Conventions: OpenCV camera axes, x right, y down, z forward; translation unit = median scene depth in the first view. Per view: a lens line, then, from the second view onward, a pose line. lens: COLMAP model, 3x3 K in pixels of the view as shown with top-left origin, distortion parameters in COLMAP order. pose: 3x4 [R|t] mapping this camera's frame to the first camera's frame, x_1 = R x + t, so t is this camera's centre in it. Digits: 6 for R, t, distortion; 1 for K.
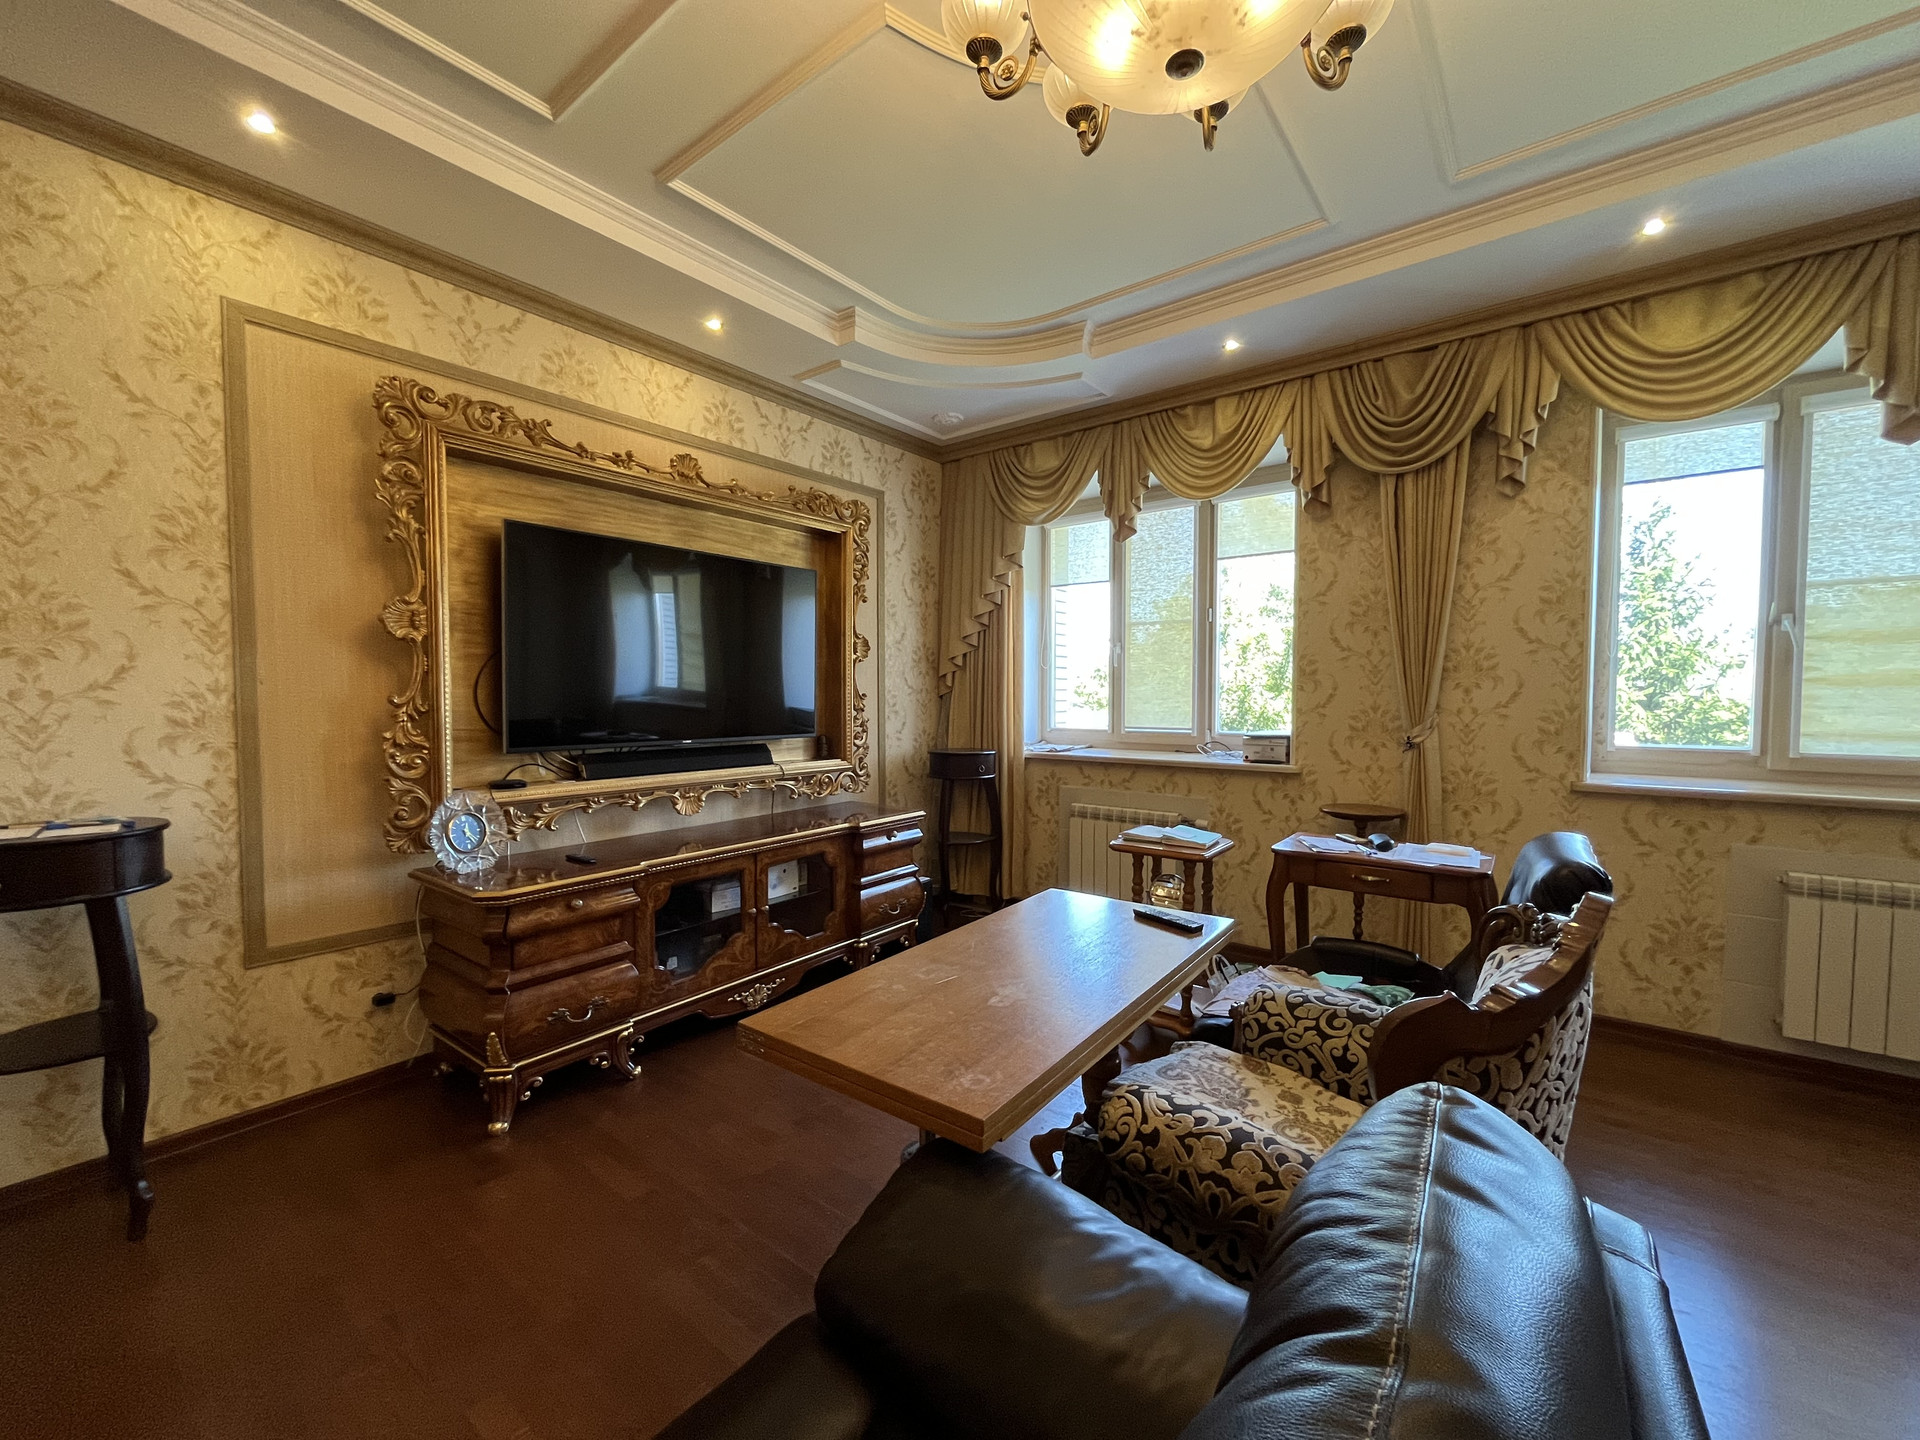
lens RADIAL K [[768.7, 0, 961.4], [0, 768.7, 722.8], [0, 0, 1]] dist [-0.004495, 0.000359]
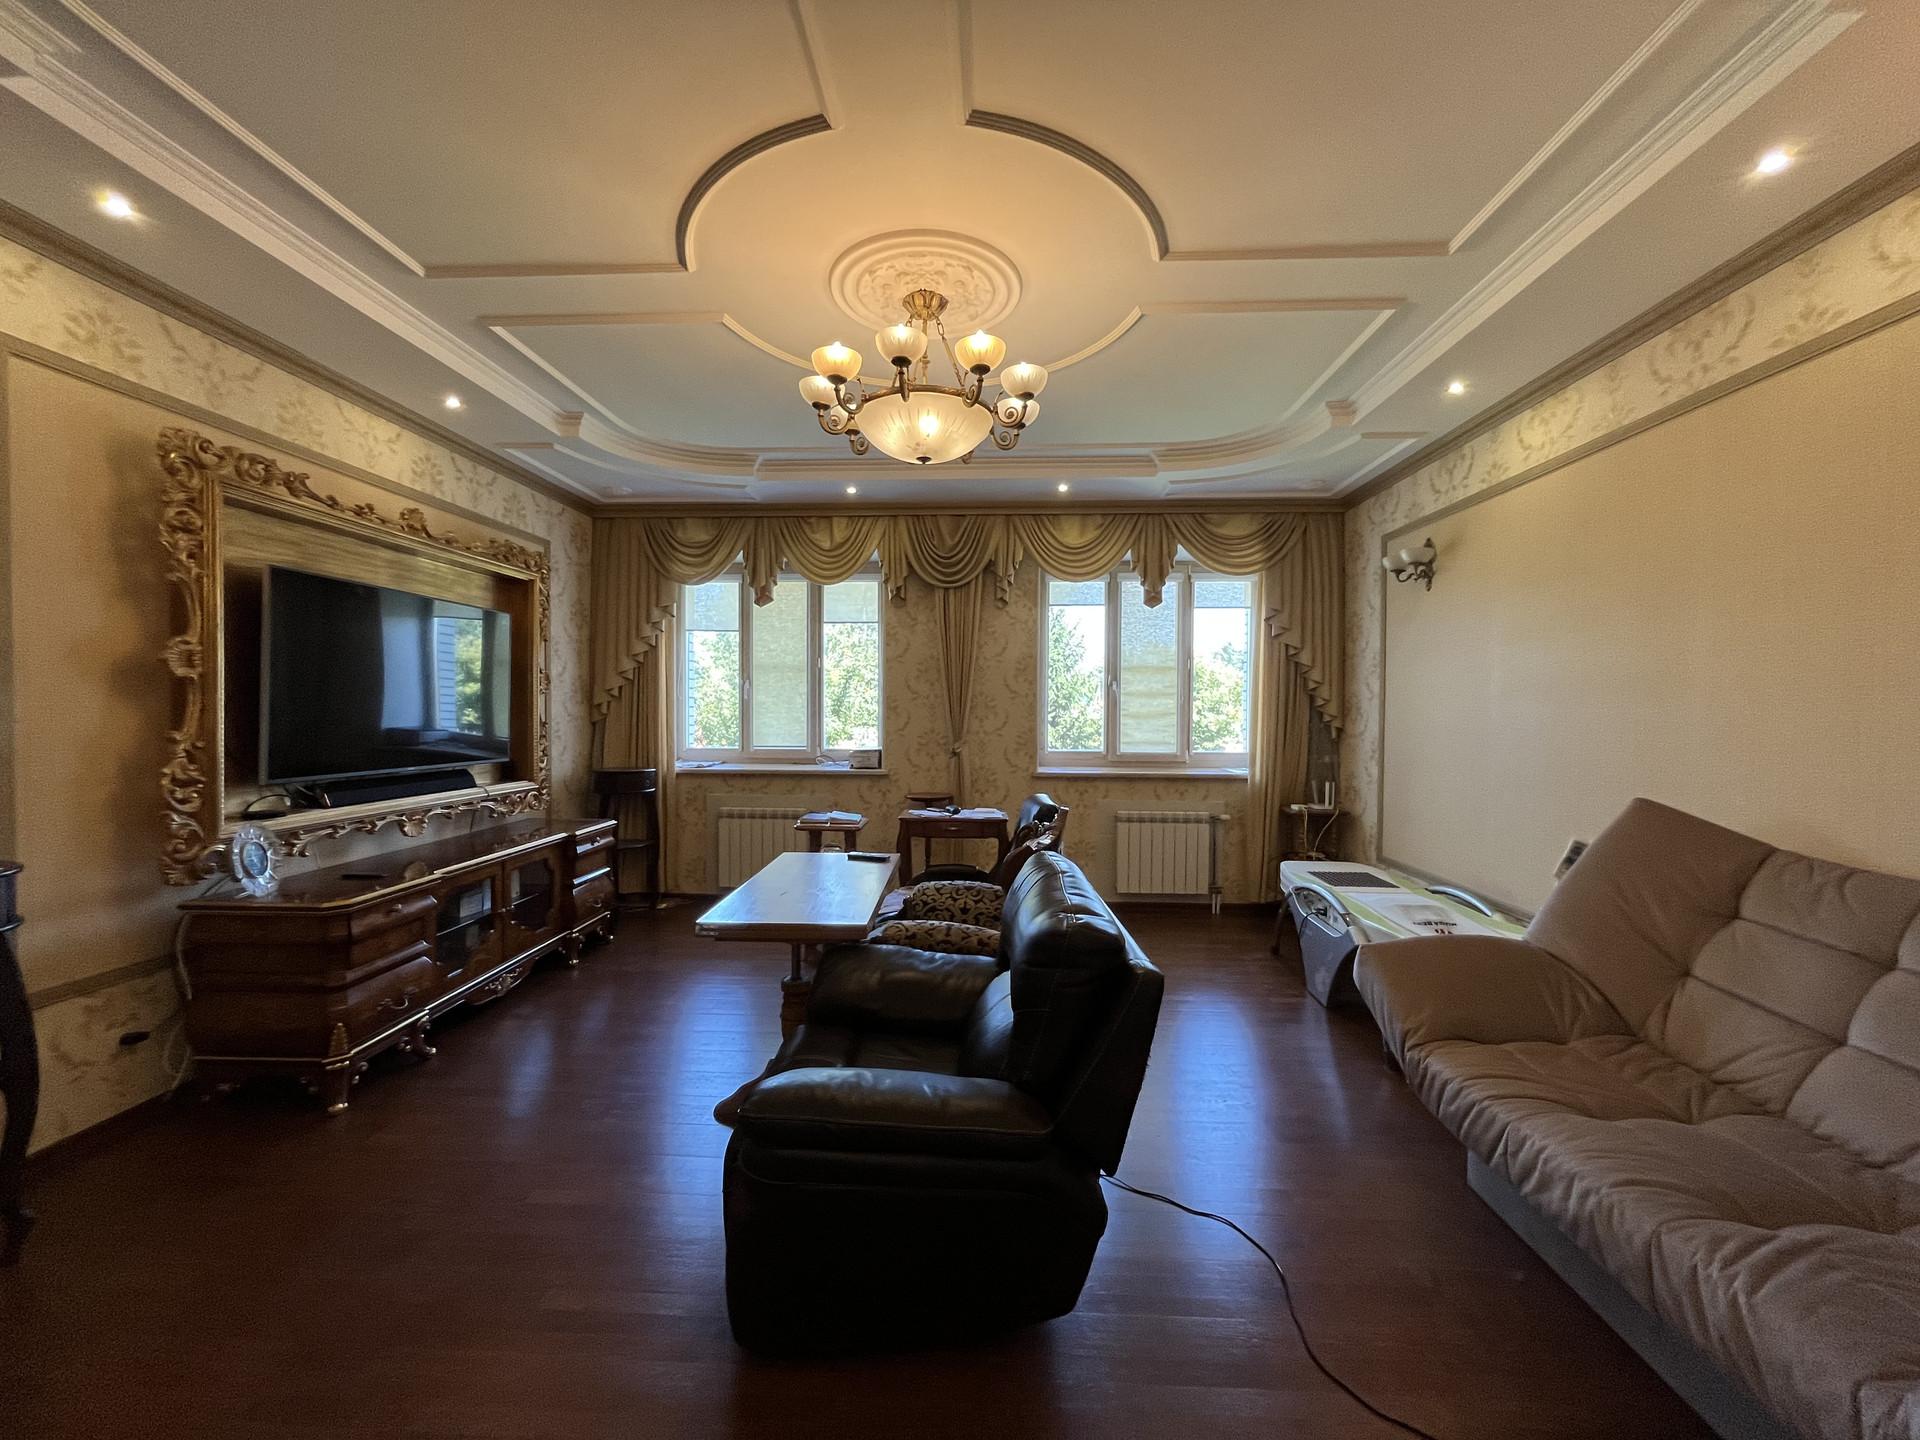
lens RADIAL K [[768.7, 0, 957.2], [0, 768.7, 715.9], [0, 0, 1]] dist [-0.004495, 0.000359]
pose [[0.816238, 0.000554, 0.577716, -0.376915], [0.016191, 0.999585, -0.023835, -0.012881], [-0.577489, 0.028809, 0.815890, -0.361105]]
